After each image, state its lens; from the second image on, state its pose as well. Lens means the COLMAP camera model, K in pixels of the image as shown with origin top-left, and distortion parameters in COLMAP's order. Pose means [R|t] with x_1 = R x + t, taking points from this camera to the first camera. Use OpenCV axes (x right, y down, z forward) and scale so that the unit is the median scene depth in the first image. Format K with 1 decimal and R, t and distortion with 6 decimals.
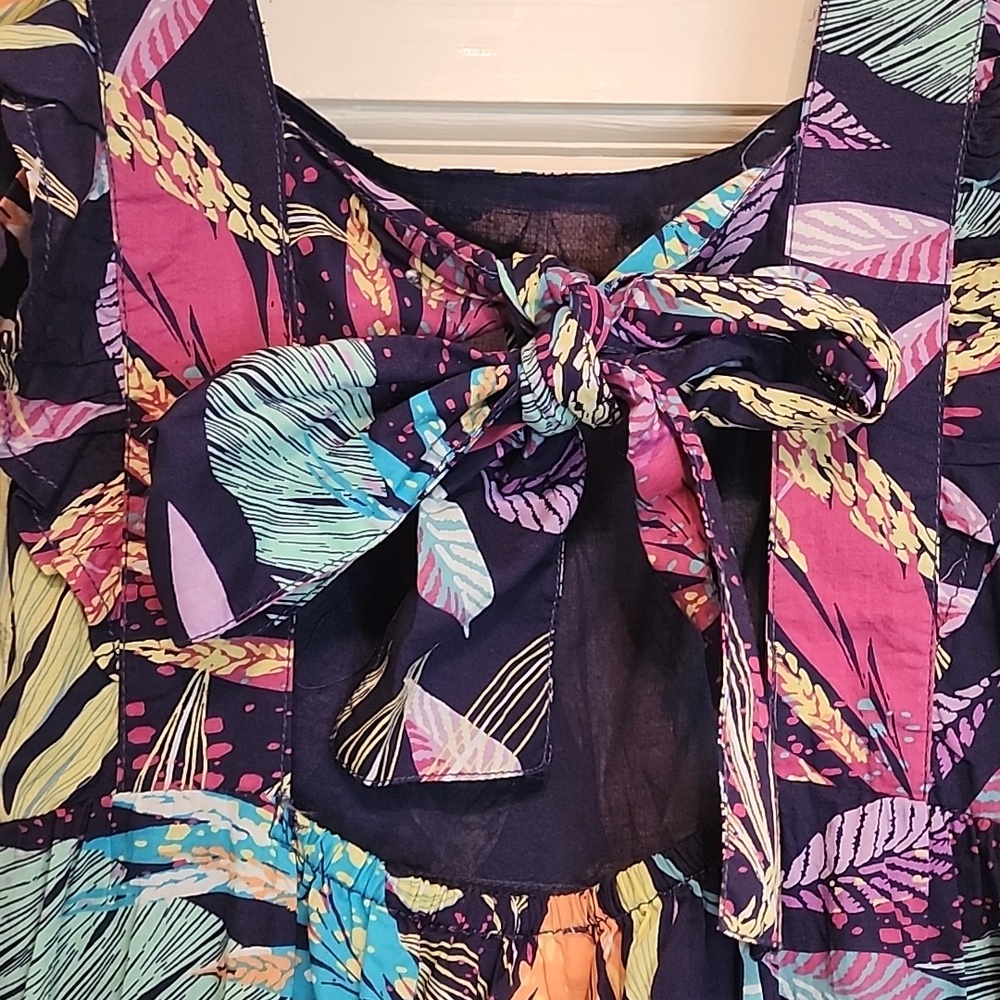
lens RADIAL K [[1044.7, 0, 507.1], [0, 1044.7, 499.9], [0, 0, 1]] dist [0.160946, -0.238183]
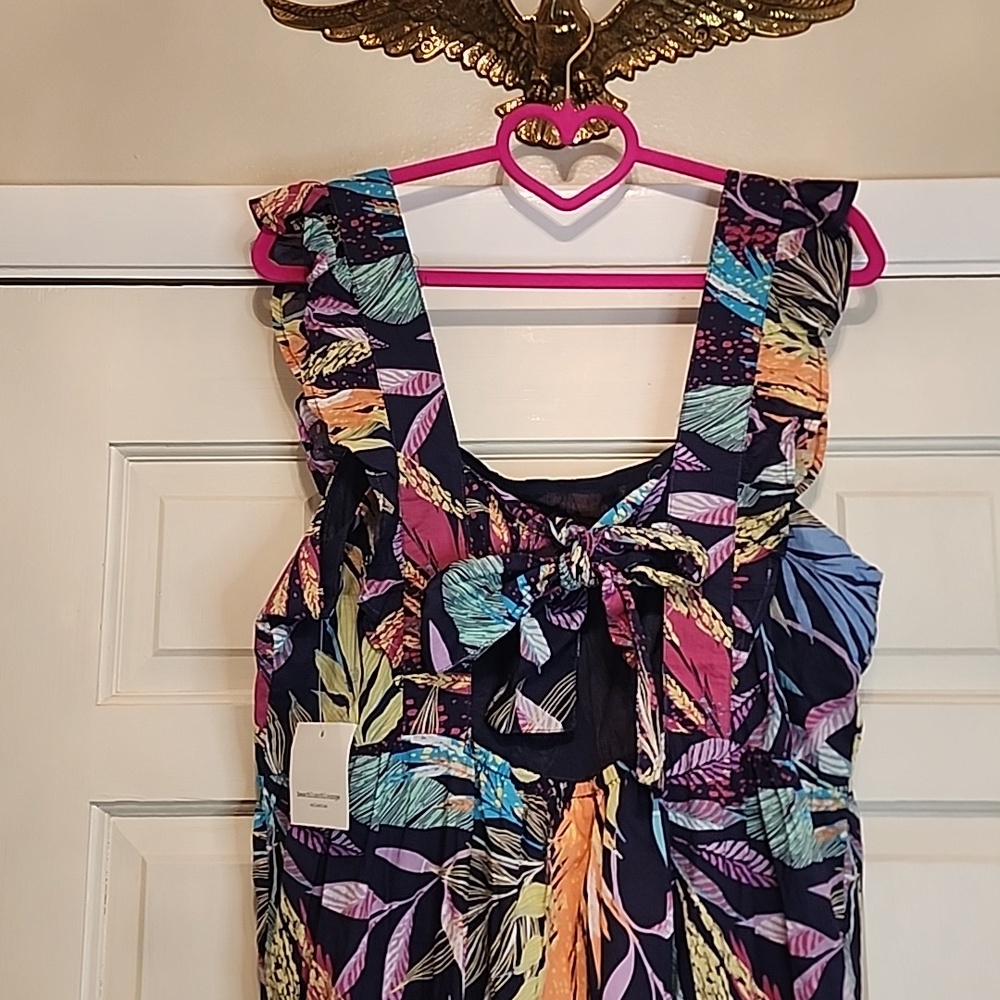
lens RADIAL K [[1044.7, 0, 507.1], [0, 1044.7, 499.9], [0, 0, 1]] dist [0.160946, -0.238183]
pose [[0.998471, -0.016205, -0.052855, 0.021755], [0.011623, 0.996238, -0.085876, -0.064221], [0.054048, 0.085130, 0.994903, -1.508808]]
